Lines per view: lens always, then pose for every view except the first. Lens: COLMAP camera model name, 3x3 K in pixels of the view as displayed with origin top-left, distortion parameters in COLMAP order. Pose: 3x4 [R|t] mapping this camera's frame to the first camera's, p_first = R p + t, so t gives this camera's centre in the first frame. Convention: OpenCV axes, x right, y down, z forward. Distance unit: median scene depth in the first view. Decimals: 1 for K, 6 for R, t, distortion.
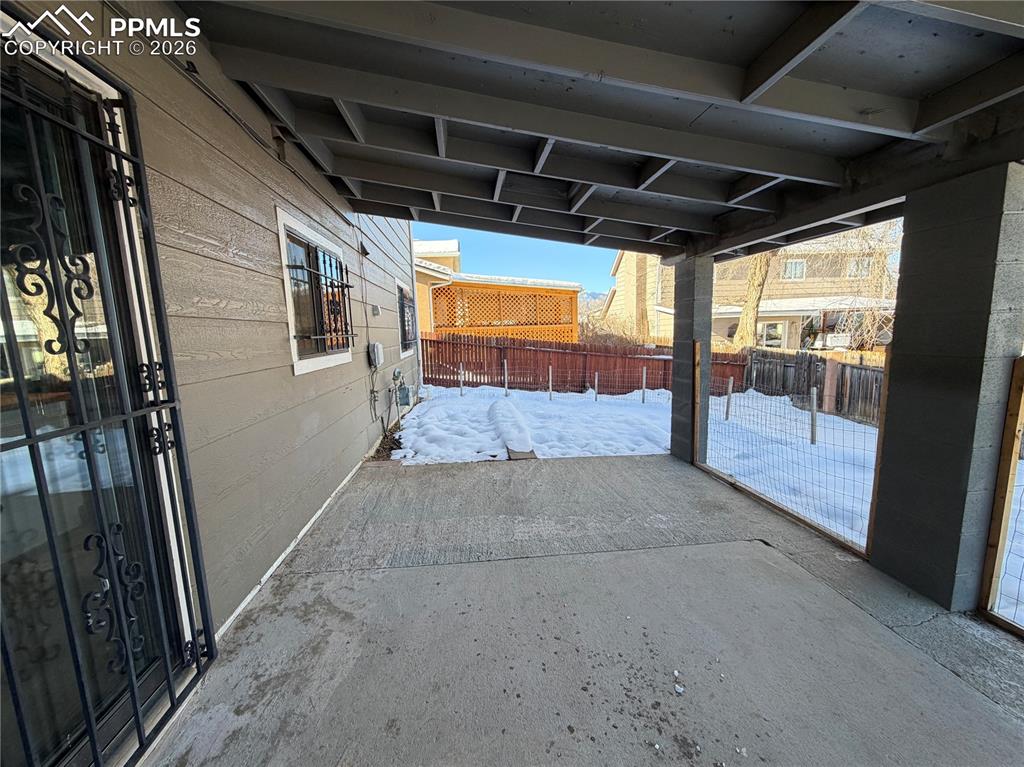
lens RADIAL K [[407.4, 0, 506.6], [0, 407.4, 389.5], [0, 0, 1]] dist [0.001275, 0.000002]
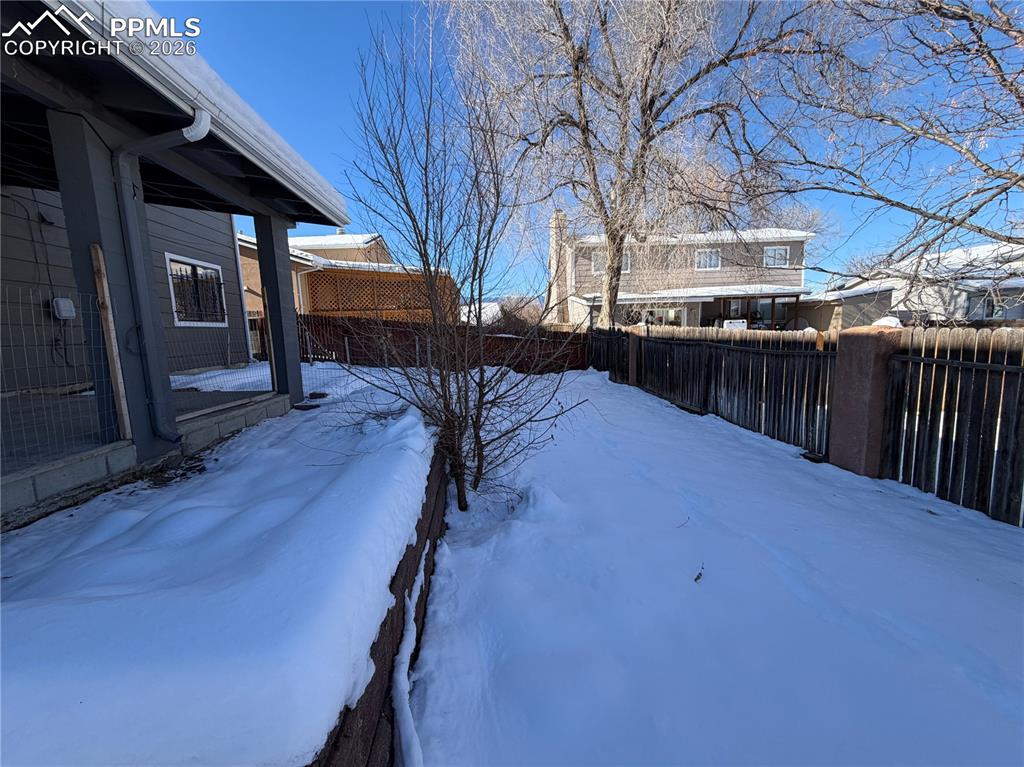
lens RADIAL K [[407.4, 0, 509.5], [0, 407.4, 382.1], [0, 0, 1]] dist [0.001275, 0.000002]
pose [[0.999842, -0.006810, -0.016406, 1.096014], [0.006476, 0.999772, -0.020335, 0.158777], [0.016541, 0.020225, 0.999659, -0.125001]]
